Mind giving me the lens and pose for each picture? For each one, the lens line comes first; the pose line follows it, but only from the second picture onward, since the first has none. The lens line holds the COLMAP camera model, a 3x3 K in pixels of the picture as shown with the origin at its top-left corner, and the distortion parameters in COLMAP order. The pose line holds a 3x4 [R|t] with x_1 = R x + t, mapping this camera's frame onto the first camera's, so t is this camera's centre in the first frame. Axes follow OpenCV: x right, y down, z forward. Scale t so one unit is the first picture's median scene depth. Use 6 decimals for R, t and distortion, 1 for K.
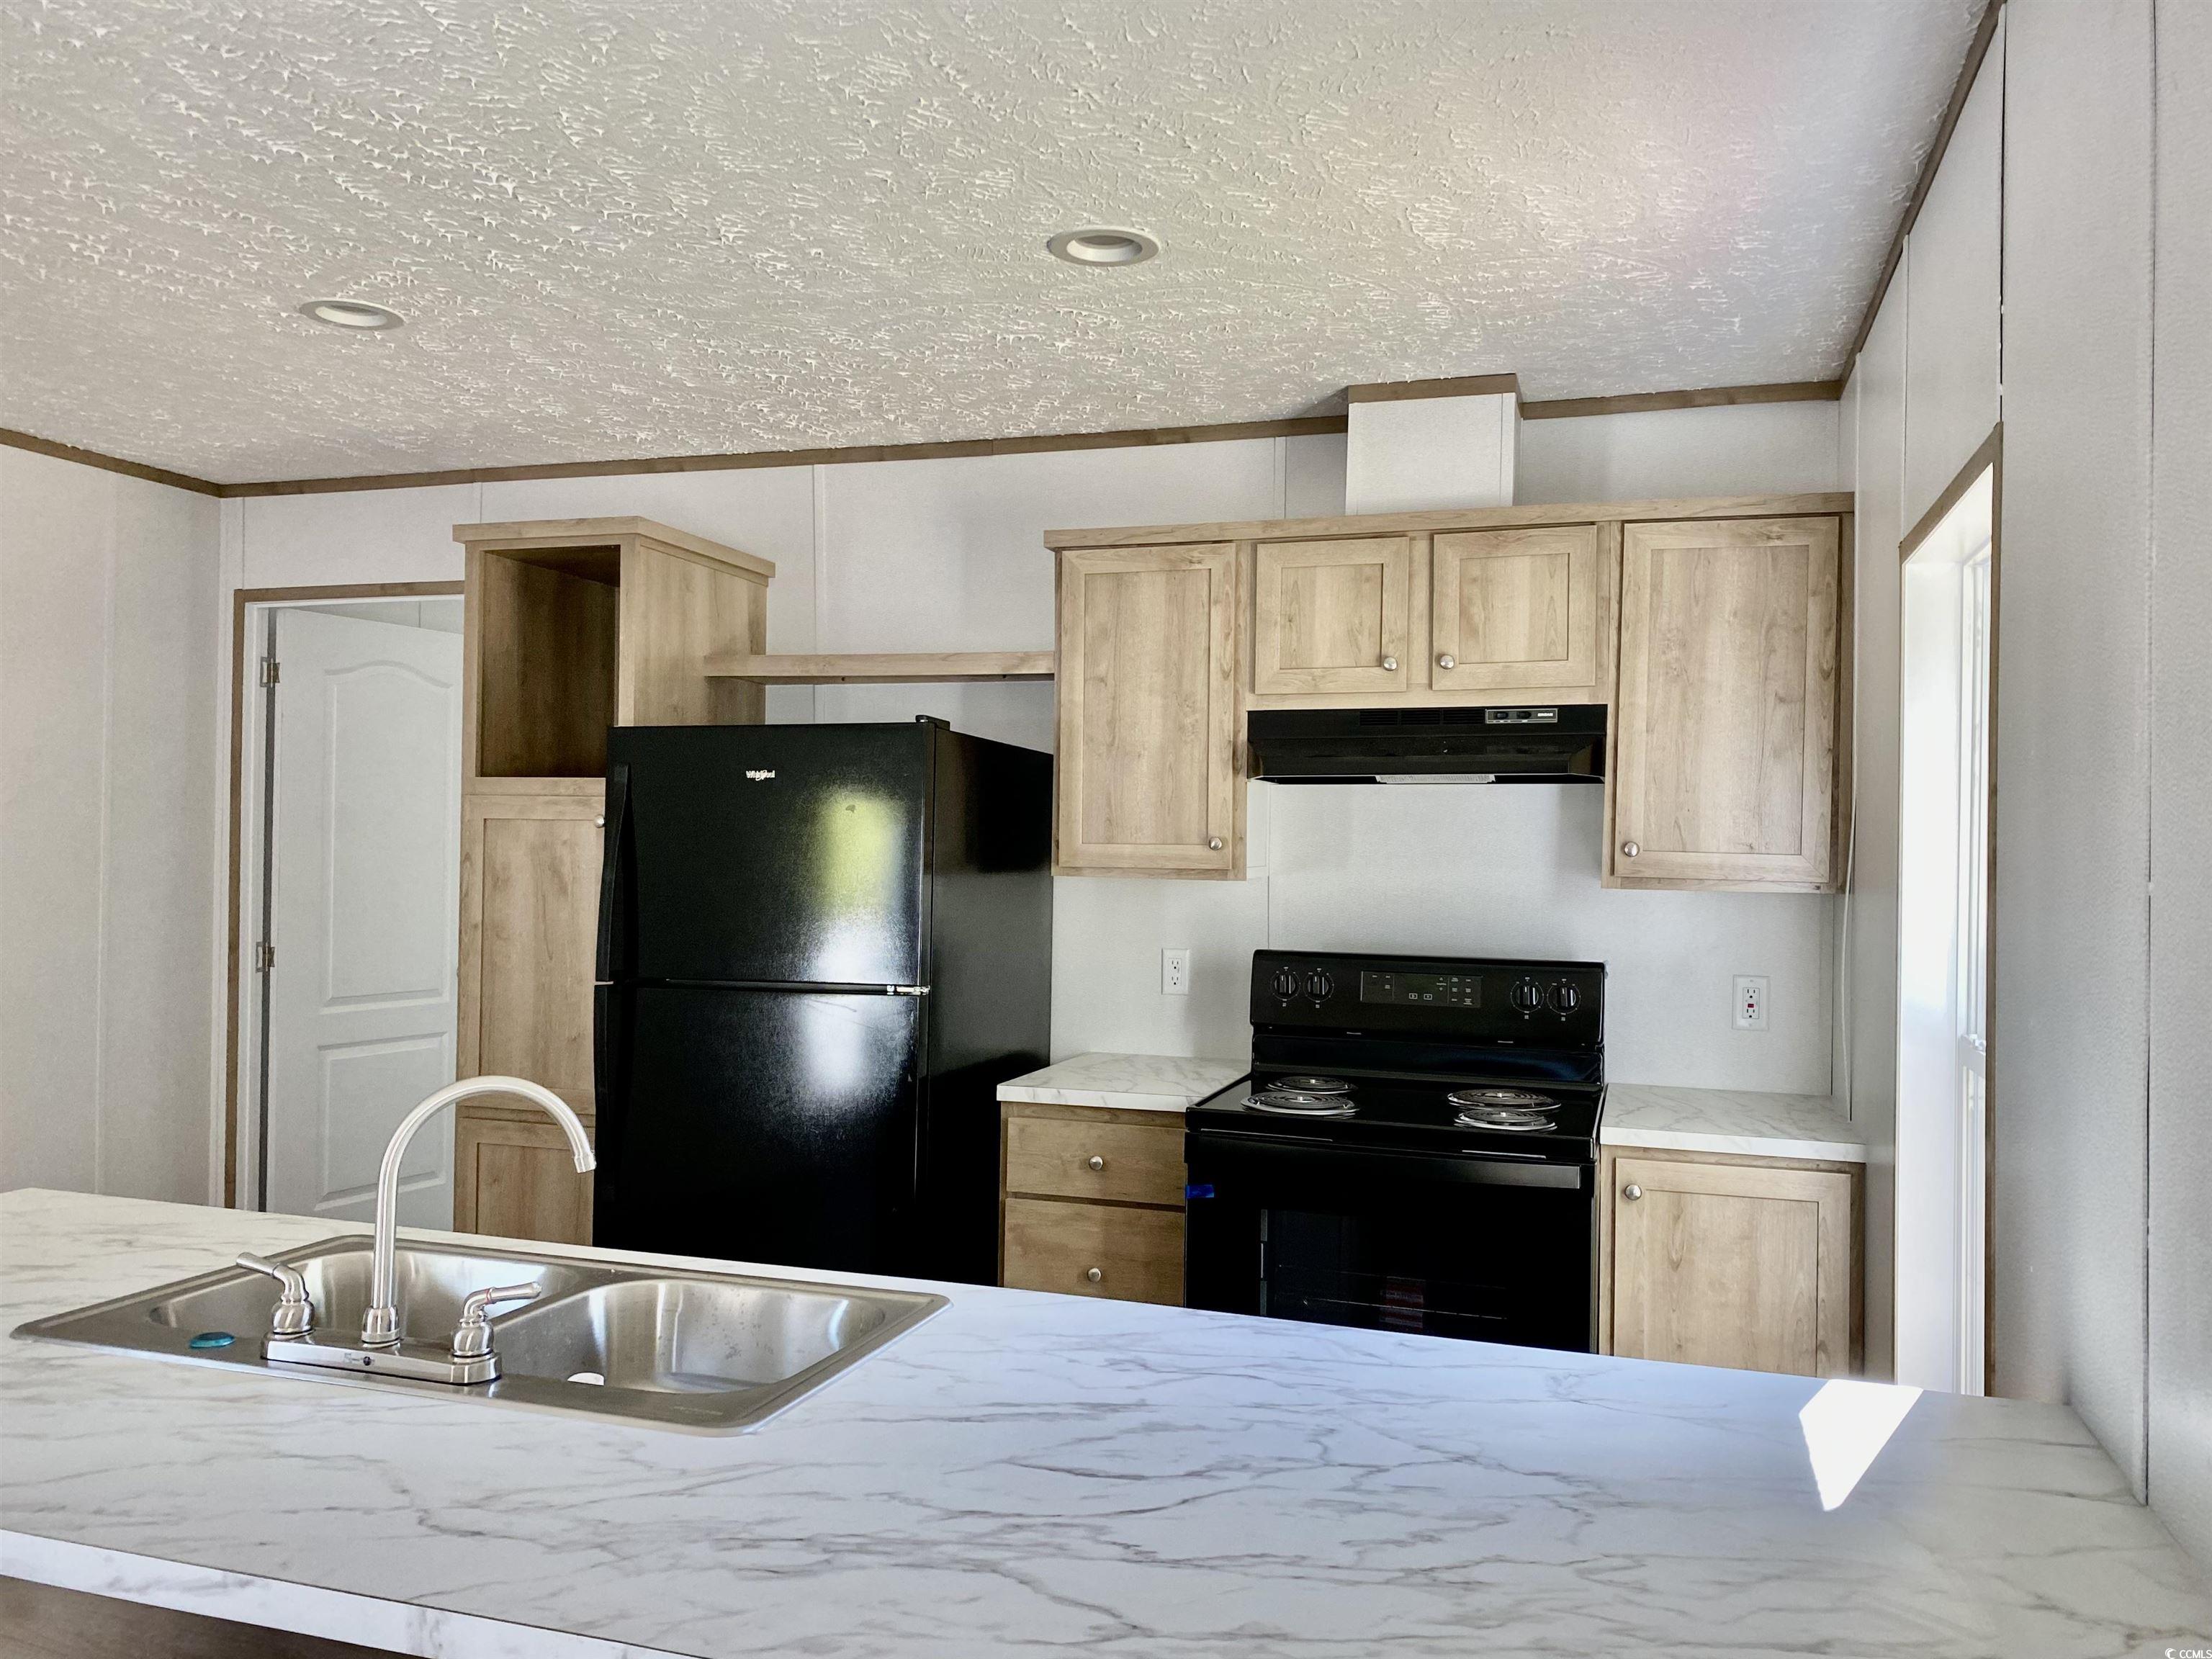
lens RADIAL K [[1697.2, 0, 1106.0], [0, 1697.2, 829.5], [0, 0, 1]] dist [-0.008670, 0.012806]
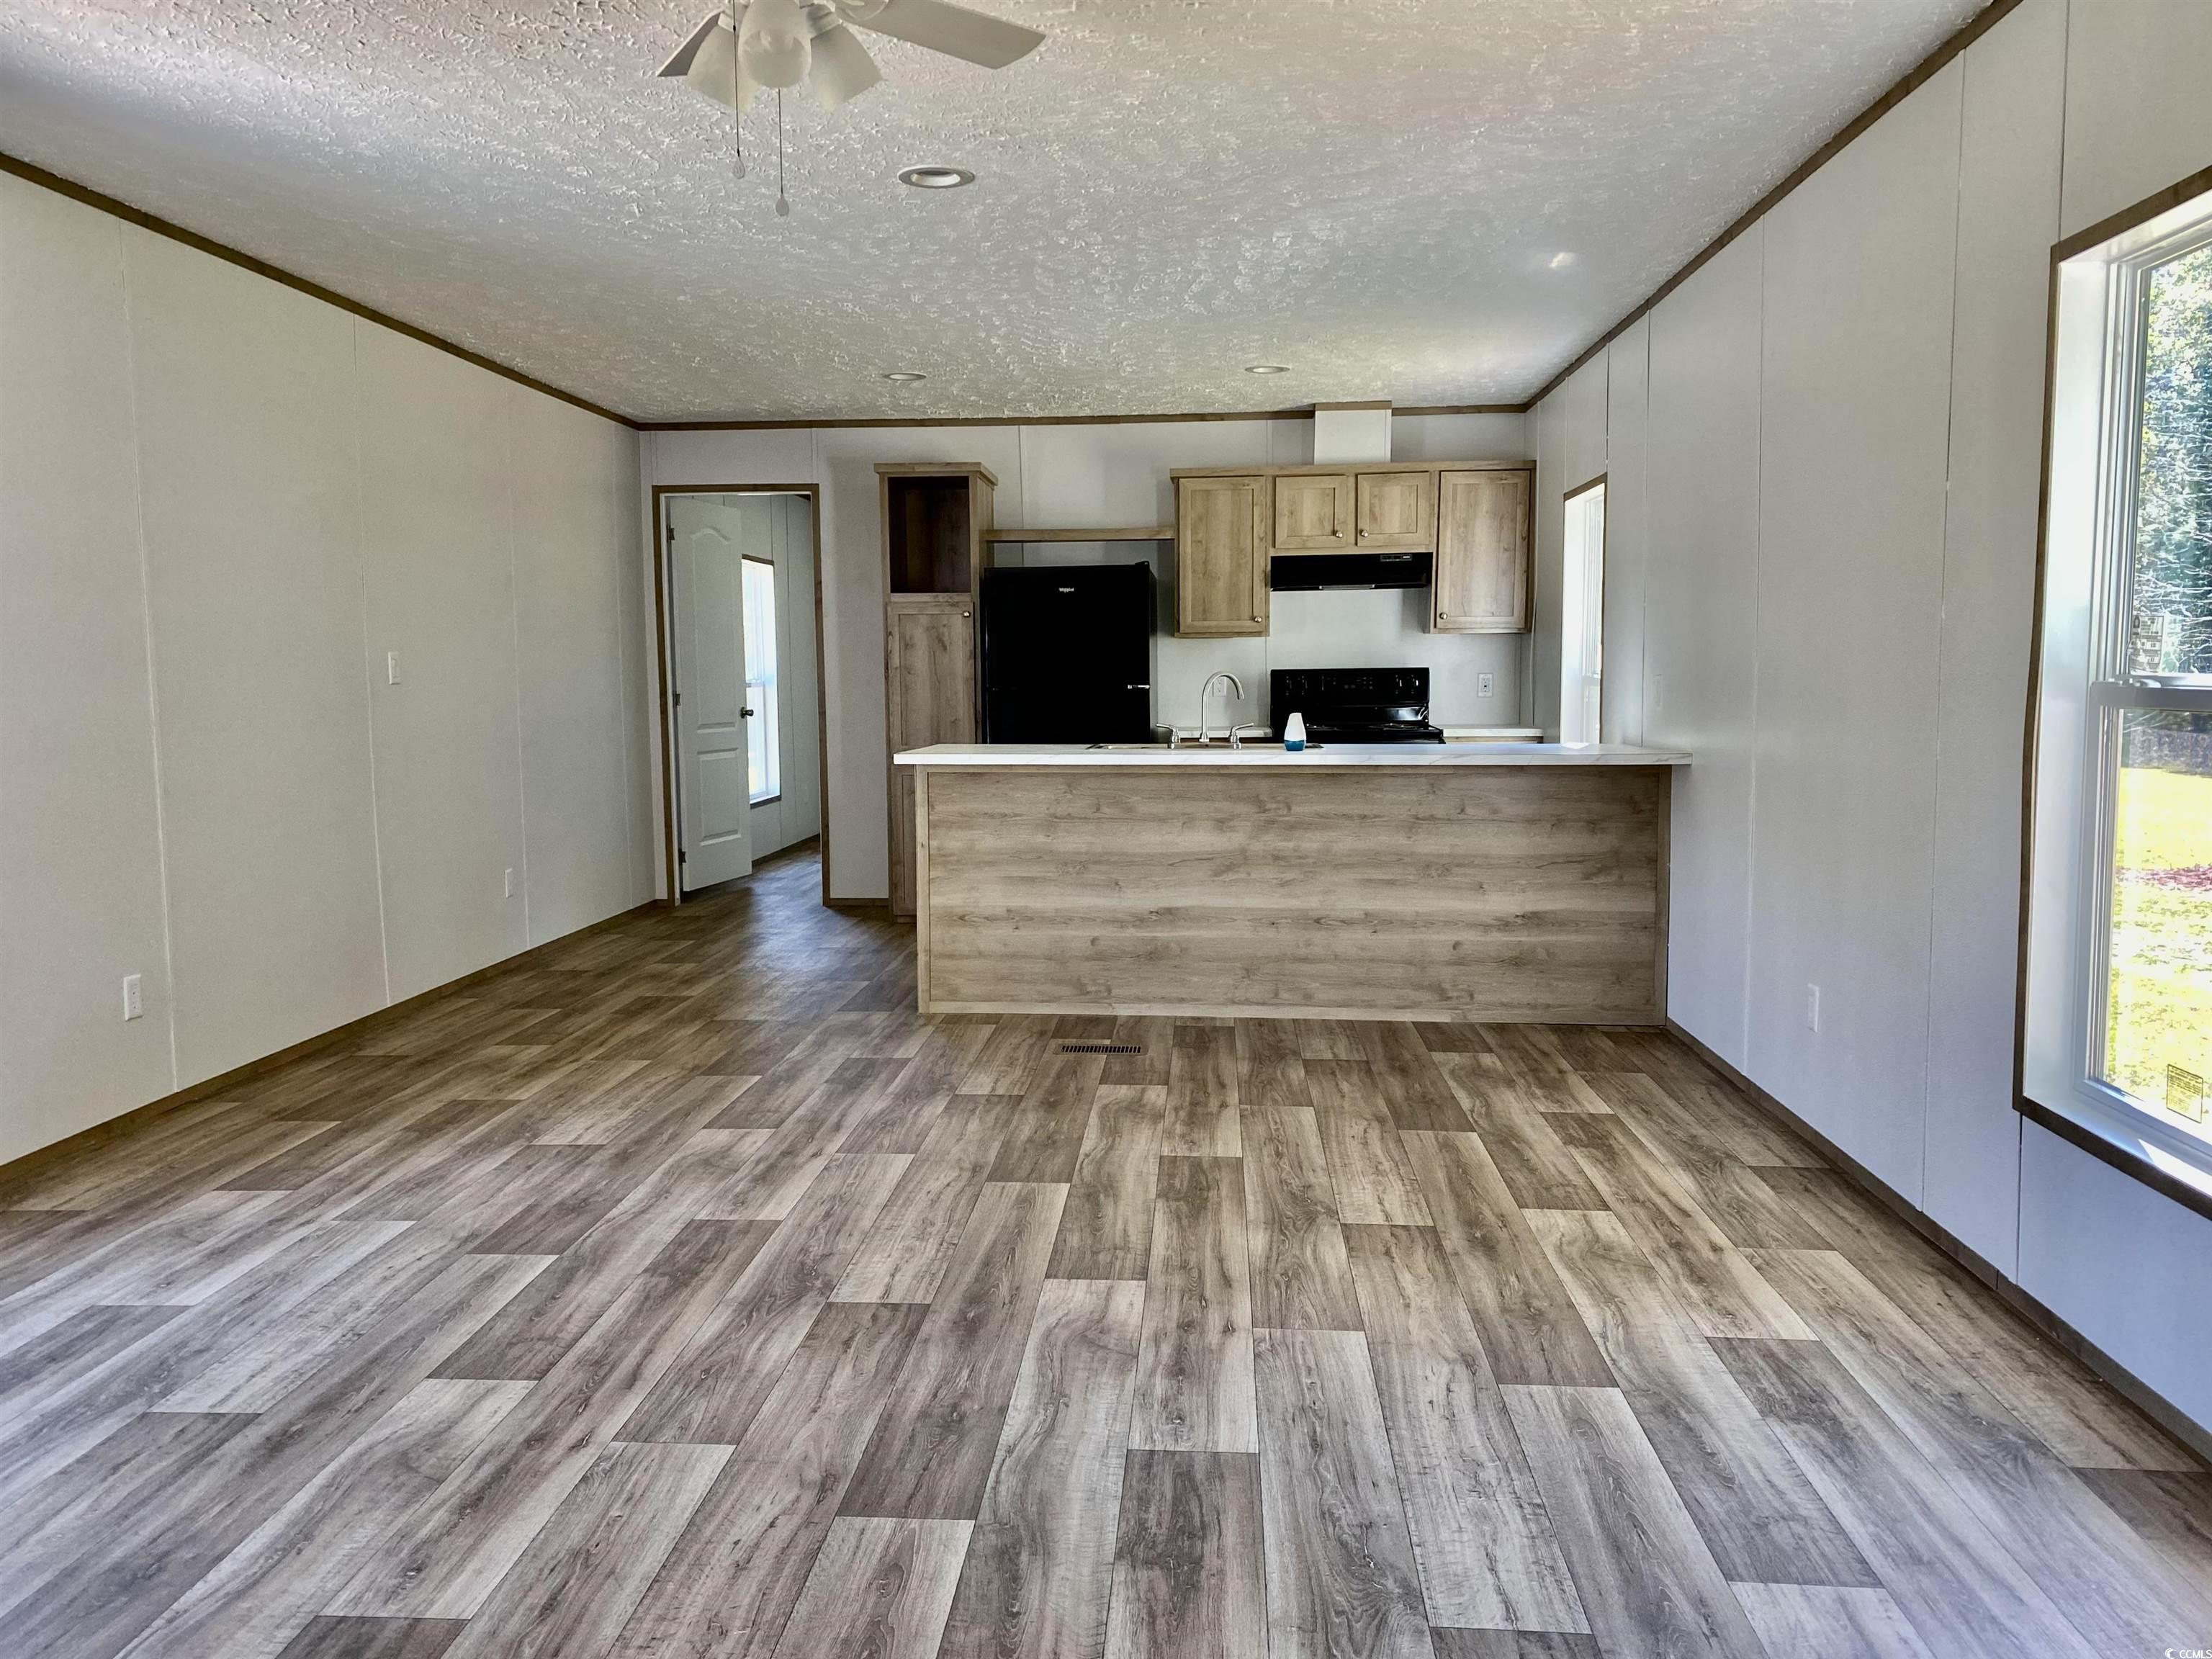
lens RADIAL K [[1697.2, 0, 1106.0], [0, 1697.2, 829.5], [0, 0, 1]] dist [-0.008670, 0.012806]
pose [[0.970567, -0.048785, 0.235837, -0.641177], [0.022618, 0.993404, 0.112412, 0.027311], [-0.239766, -0.103769, 0.965269, -1.052759]]
